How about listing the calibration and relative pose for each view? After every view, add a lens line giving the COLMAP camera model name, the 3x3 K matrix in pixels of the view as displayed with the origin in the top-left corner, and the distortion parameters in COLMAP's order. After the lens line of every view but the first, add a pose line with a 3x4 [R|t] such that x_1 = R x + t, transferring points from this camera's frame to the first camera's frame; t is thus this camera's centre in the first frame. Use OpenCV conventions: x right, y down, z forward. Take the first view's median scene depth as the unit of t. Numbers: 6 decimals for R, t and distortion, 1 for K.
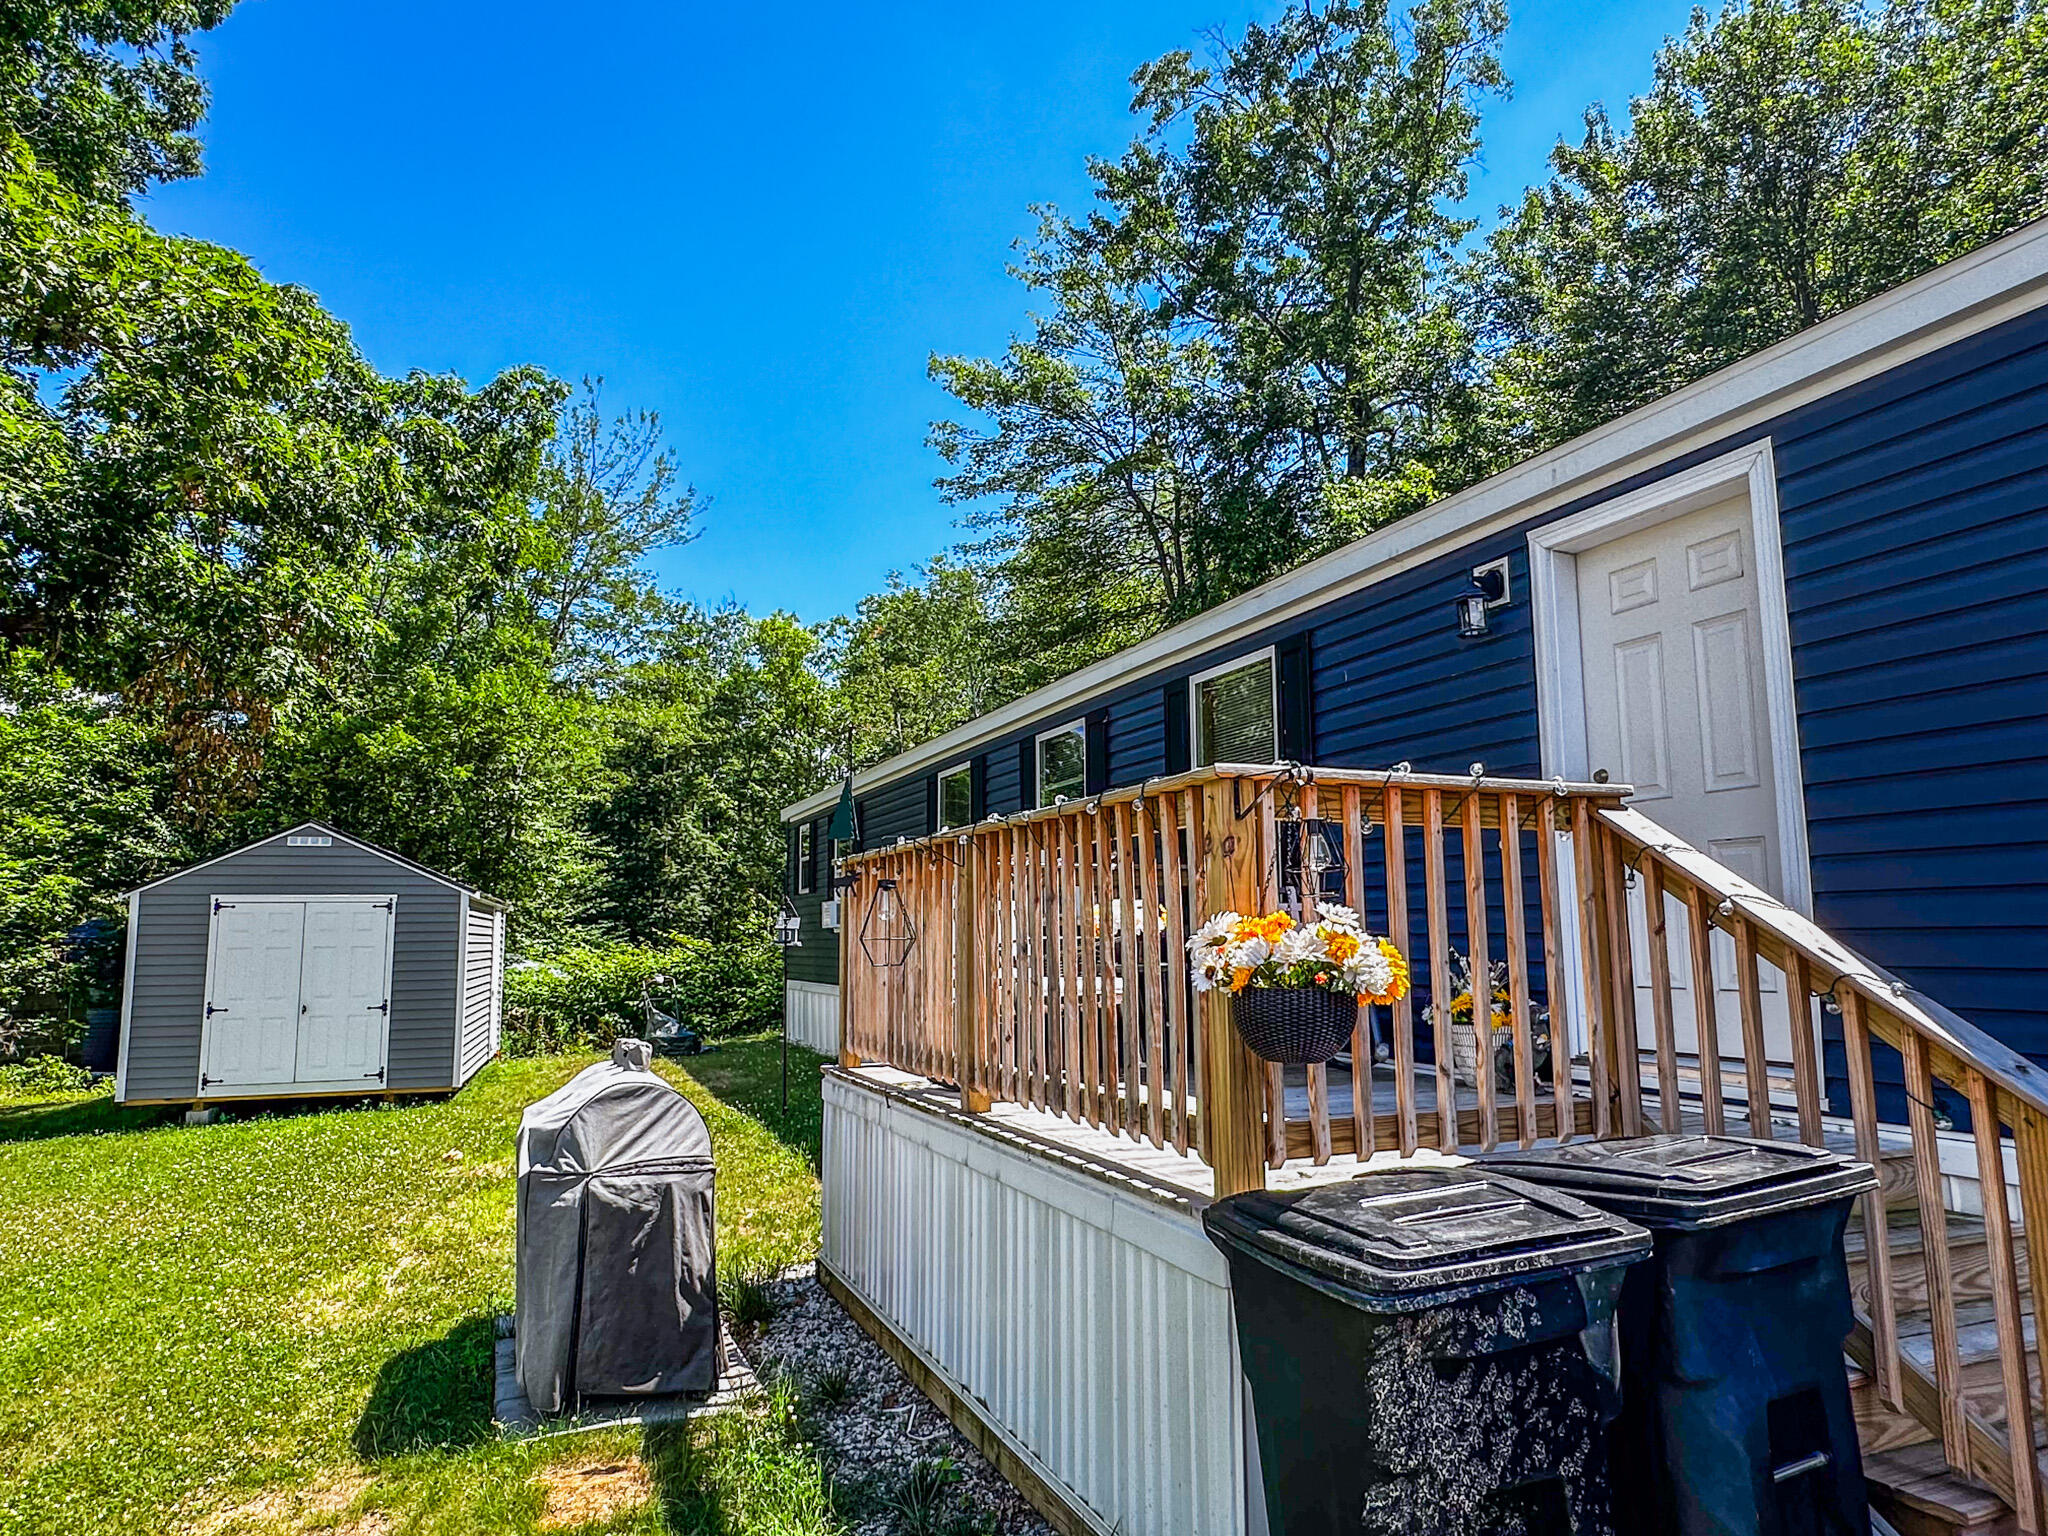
lens RADIAL K [[1269.3, 0, 1028.8], [0, 1269.3, 780.5], [0, 0, 1]] dist [0.000507, -0.000515]
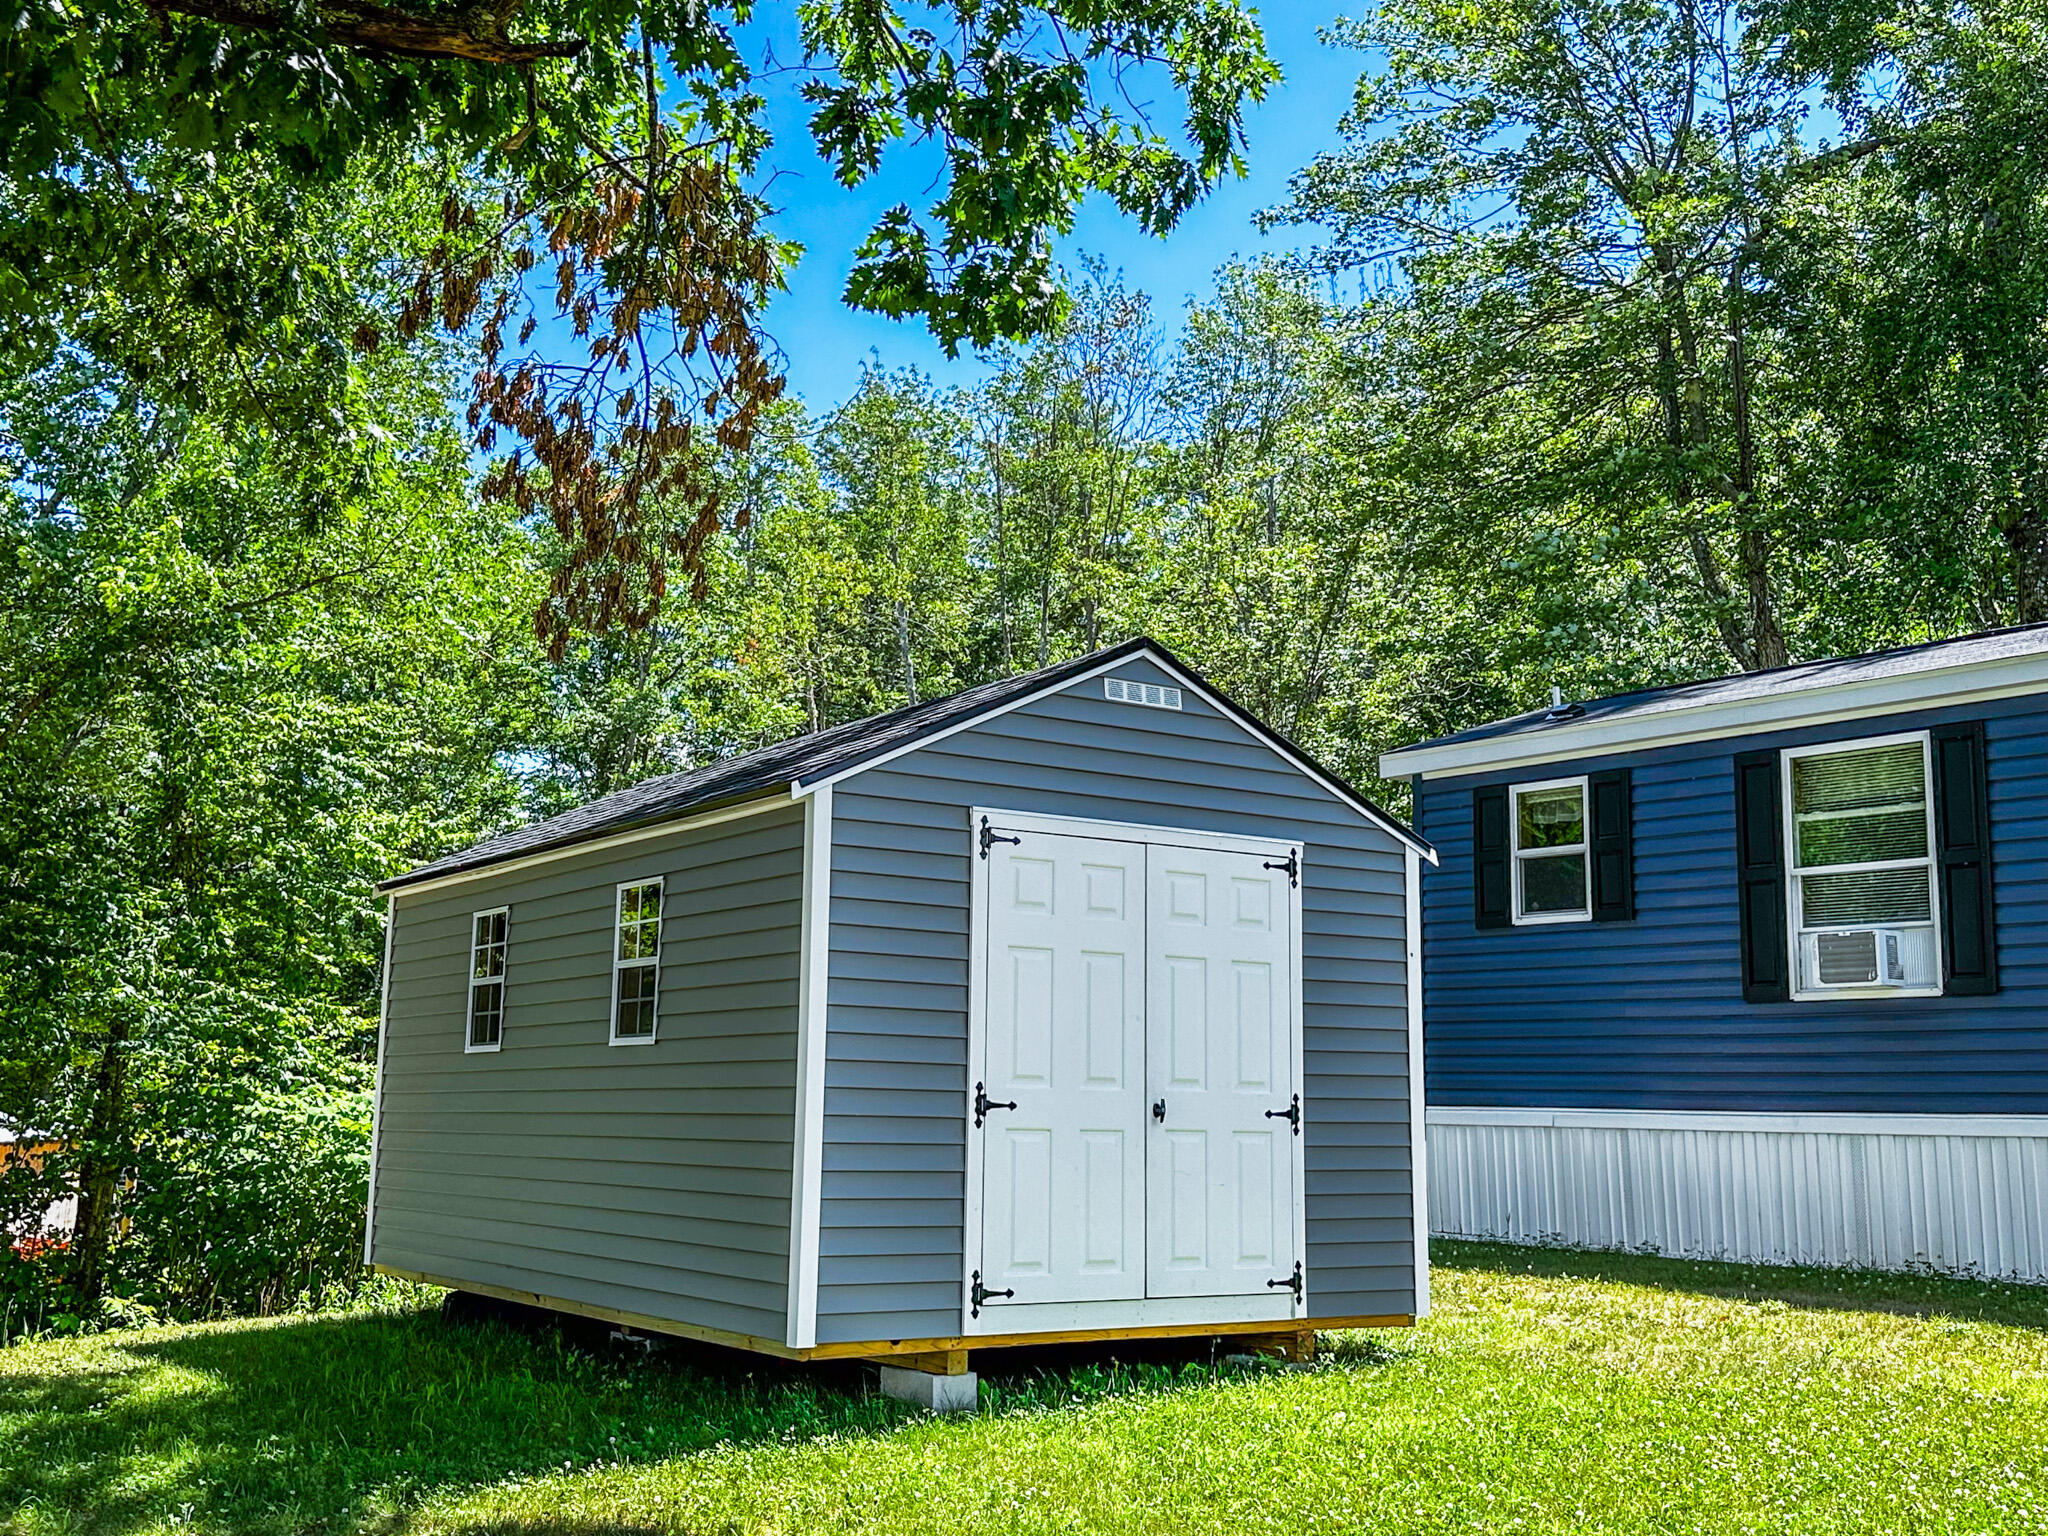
lens RADIAL K [[2106.4, 0, 1024.0], [0, 2106.4, 768.0], [0, 0, 1]] dist [0.081351, -0.020736]
pose [[0.966578, 0.067021, 0.247458, -0.787079], [-0.059960, 0.997553, -0.035968, 0.100364], [-0.249263, 0.019928, 0.968231, 0.373386]]
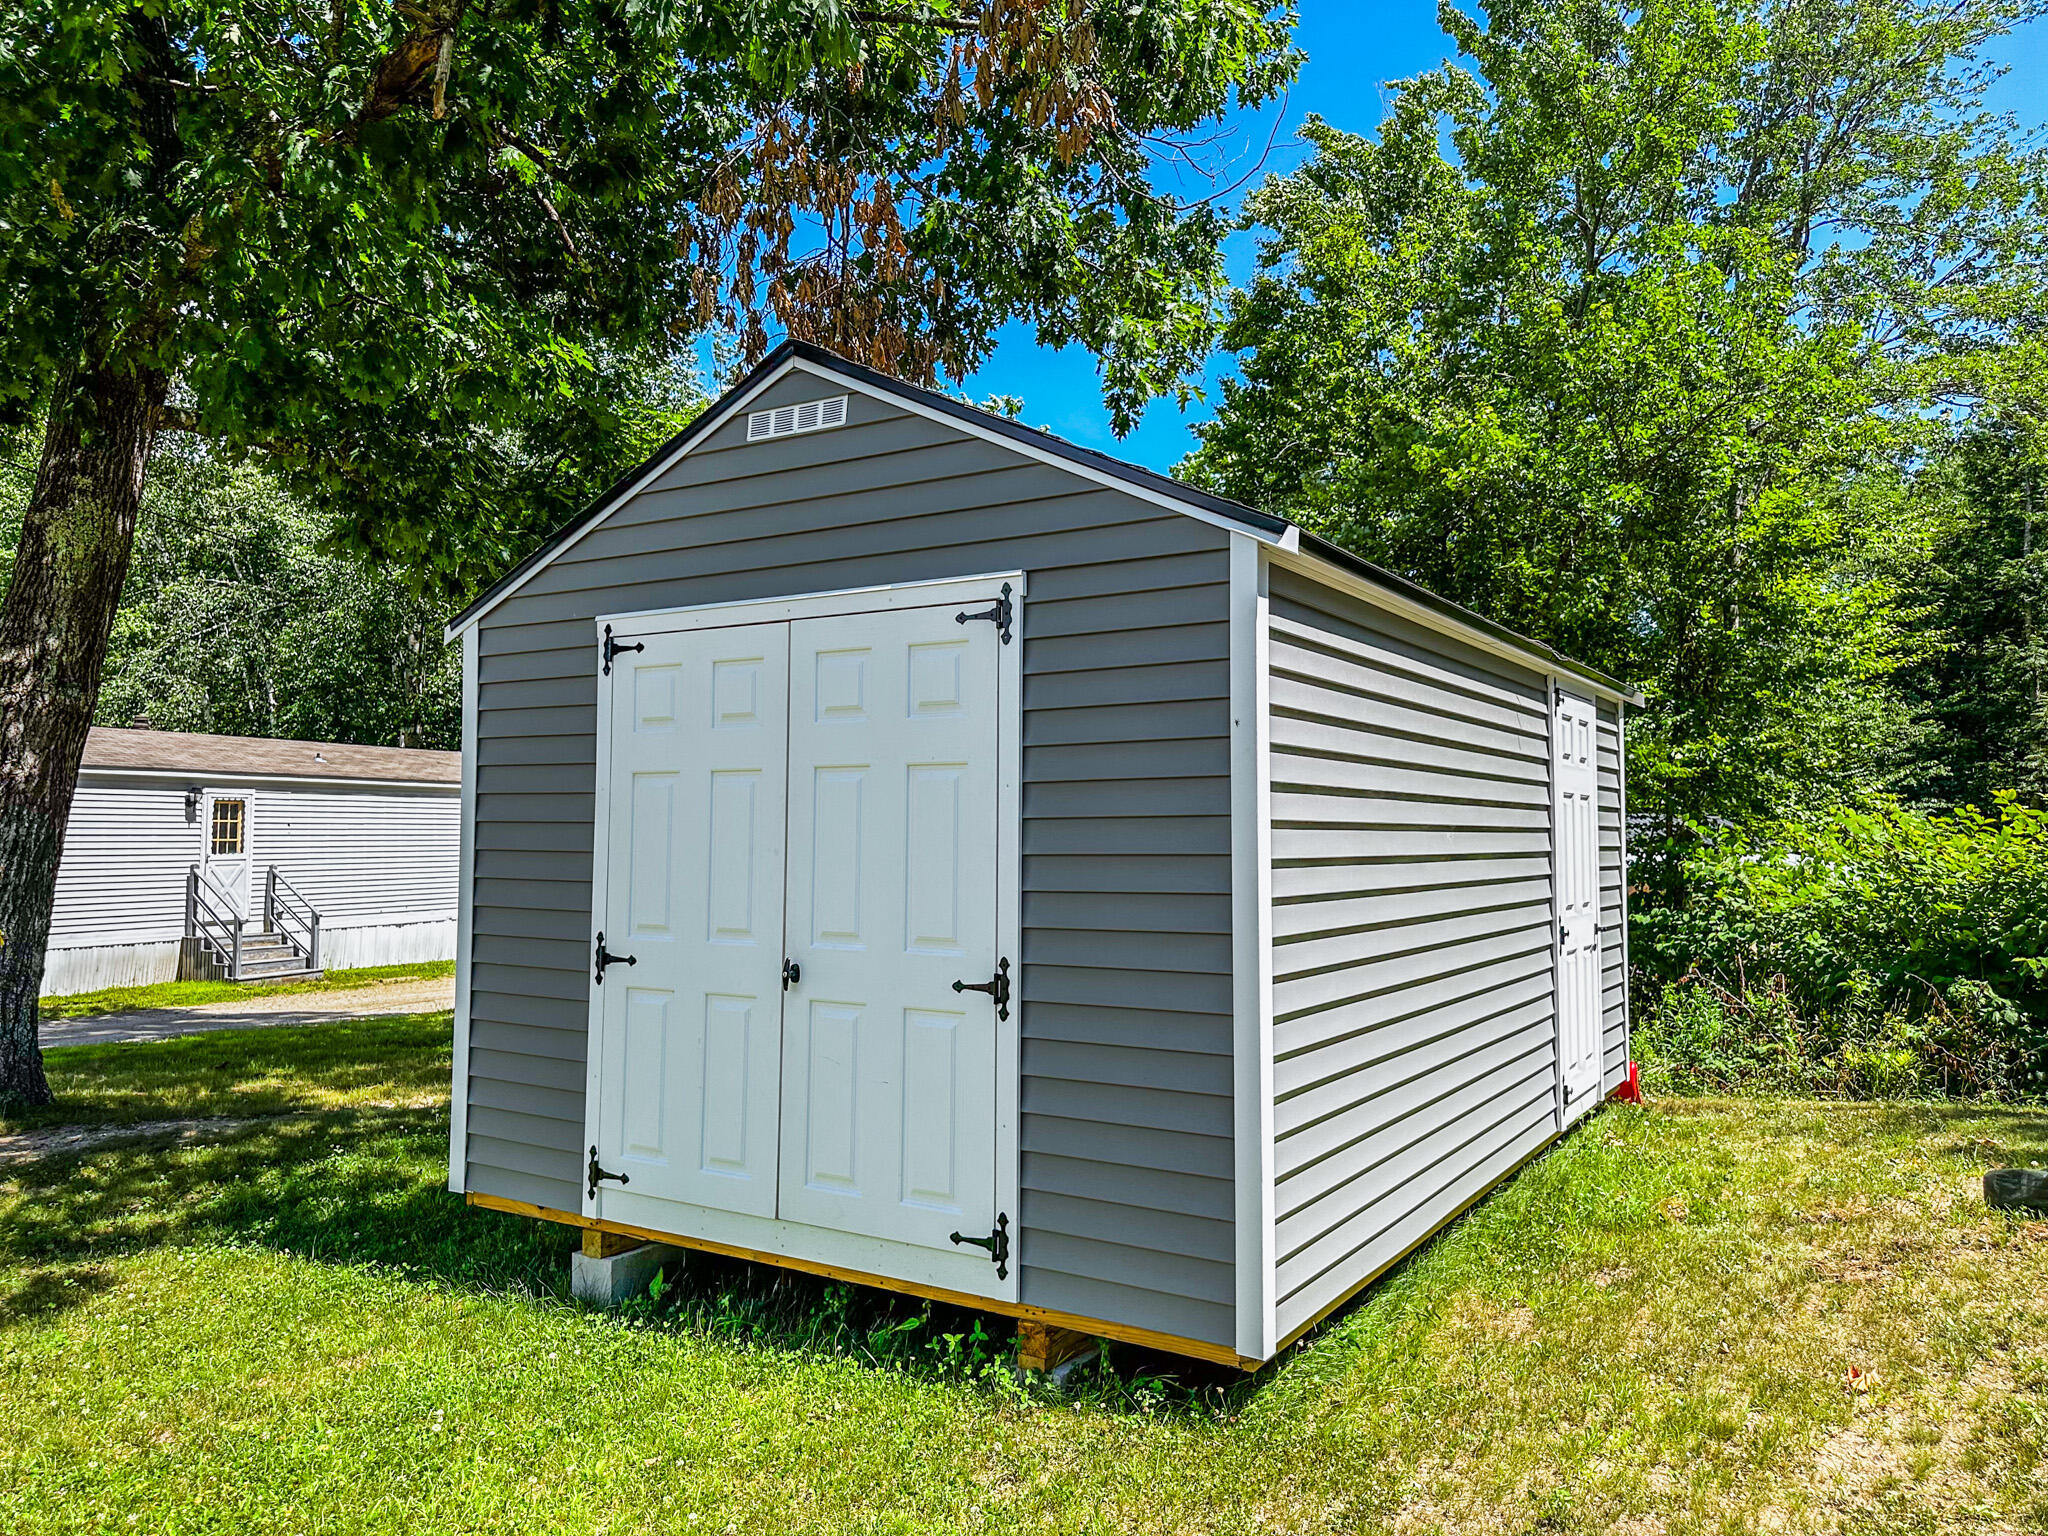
lens RADIAL K [[1397.2, 0, 1050.2], [0, 1397.2, 772.1], [0, 0, 1]] dist [0.077062, -0.001686]
pose [[0.644433, -0.019975, -0.764400, -0.282788], [0.087780, 0.994983, 0.048003, 0.123549], [0.759606, -0.098033, 0.642953, 0.845730]]
